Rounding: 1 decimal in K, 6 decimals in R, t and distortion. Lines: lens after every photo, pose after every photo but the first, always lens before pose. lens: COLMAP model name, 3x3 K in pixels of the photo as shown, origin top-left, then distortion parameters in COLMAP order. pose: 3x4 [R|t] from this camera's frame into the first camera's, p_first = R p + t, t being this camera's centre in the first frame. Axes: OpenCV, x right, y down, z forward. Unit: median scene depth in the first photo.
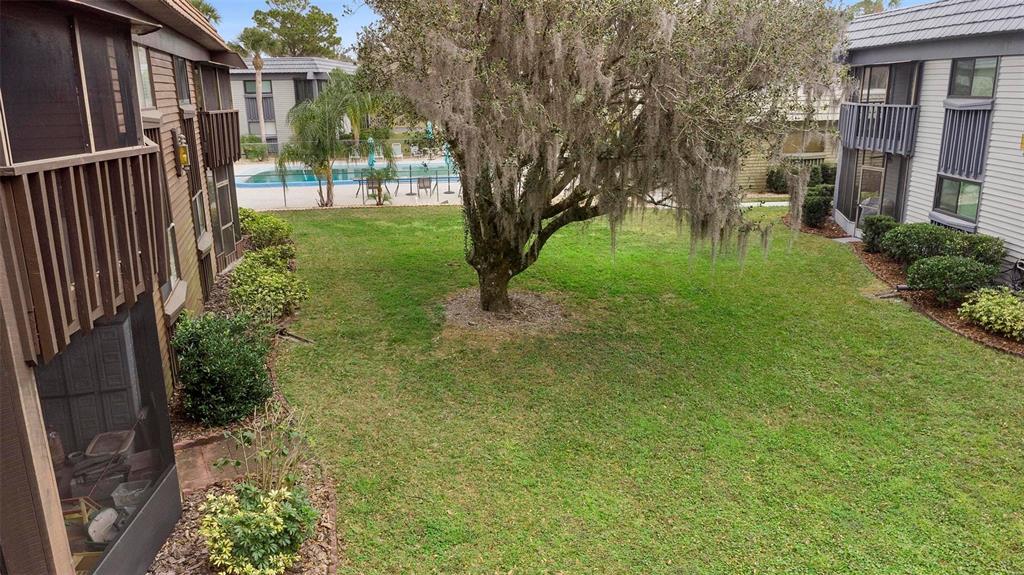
lens RADIAL K [[747.7, 0, 512.0], [0, 747.7, 287.5], [0, 0, 1]] dist [0.033227, -0.049218]
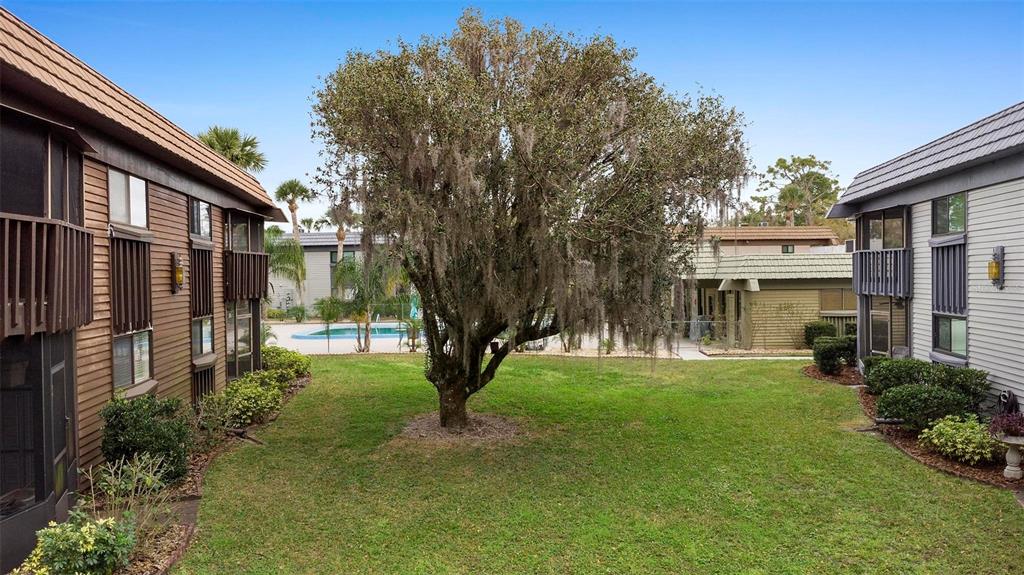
lens RADIAL K [[747.7, 0, 512.0], [0, 747.7, 287.5], [0, 0, 1]] dist [0.033227, -0.049218]
pose [[0.989765, 0.003493, -0.142666, 0.183066], [-0.037625, 0.970716, -0.237265, 0.076472], [0.137659, 0.240204, 0.960912, -0.023005]]
